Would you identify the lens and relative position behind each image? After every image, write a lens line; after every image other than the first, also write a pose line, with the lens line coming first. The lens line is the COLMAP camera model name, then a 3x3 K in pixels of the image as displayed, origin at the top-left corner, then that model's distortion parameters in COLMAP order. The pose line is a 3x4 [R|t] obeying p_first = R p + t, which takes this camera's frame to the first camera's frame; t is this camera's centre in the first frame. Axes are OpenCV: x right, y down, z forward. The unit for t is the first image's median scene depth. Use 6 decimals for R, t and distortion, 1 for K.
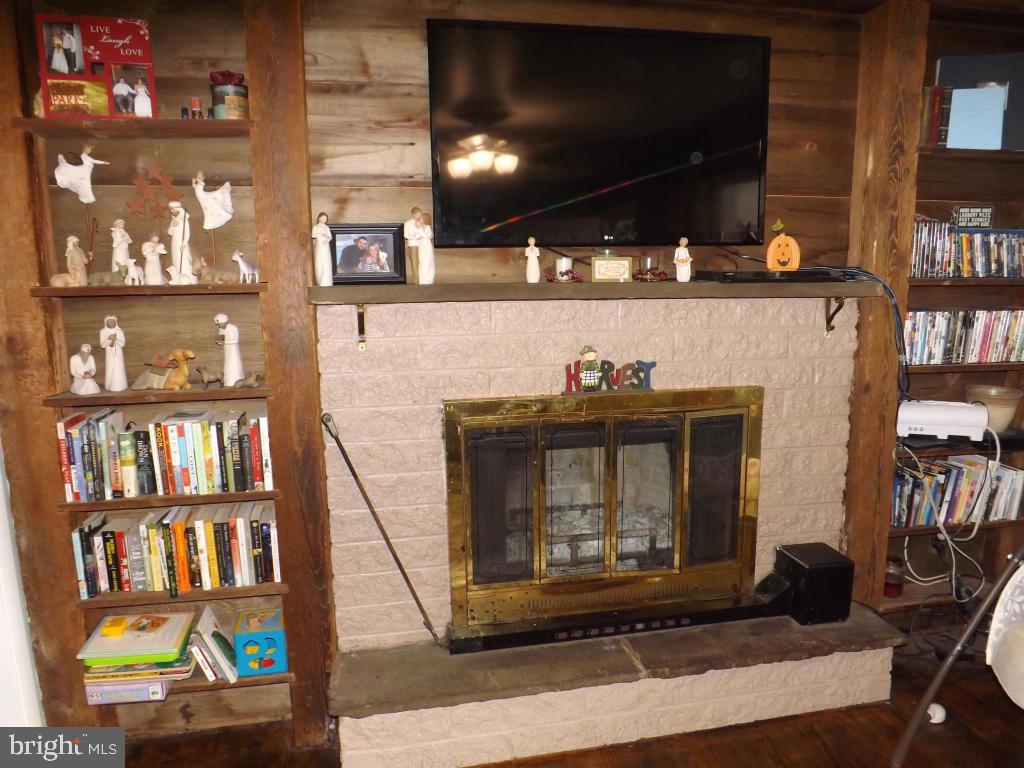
lens RADIAL K [[735.6, 0, 512.6], [0, 735.6, 422.3], [0, 0, 1]] dist [-0.081909, 0.046009]
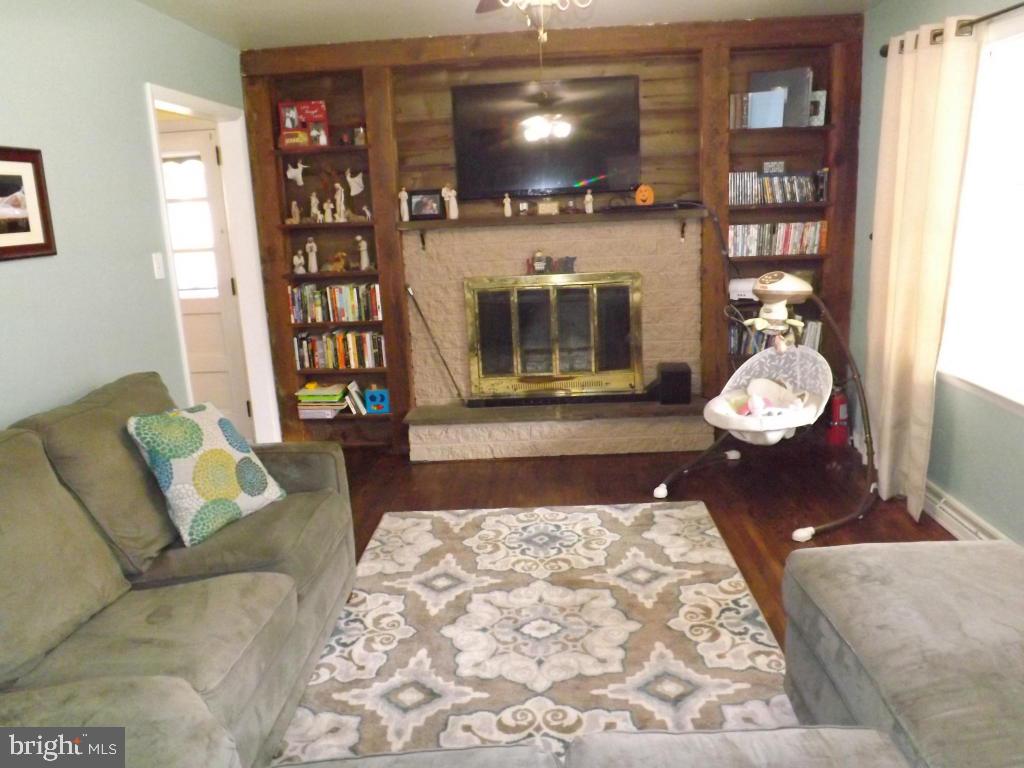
lens RADIAL K [[725.6, 0, 512.0], [0, 725.6, 384.0], [0, 0, 1]] dist [-0.035732, -0.001239]
pose [[0.968196, 0.026783, -0.248757, 0.558038], [-0.014572, 0.998603, 0.050799, 0.166031], [0.249770, -0.045559, 0.967233, -0.933219]]
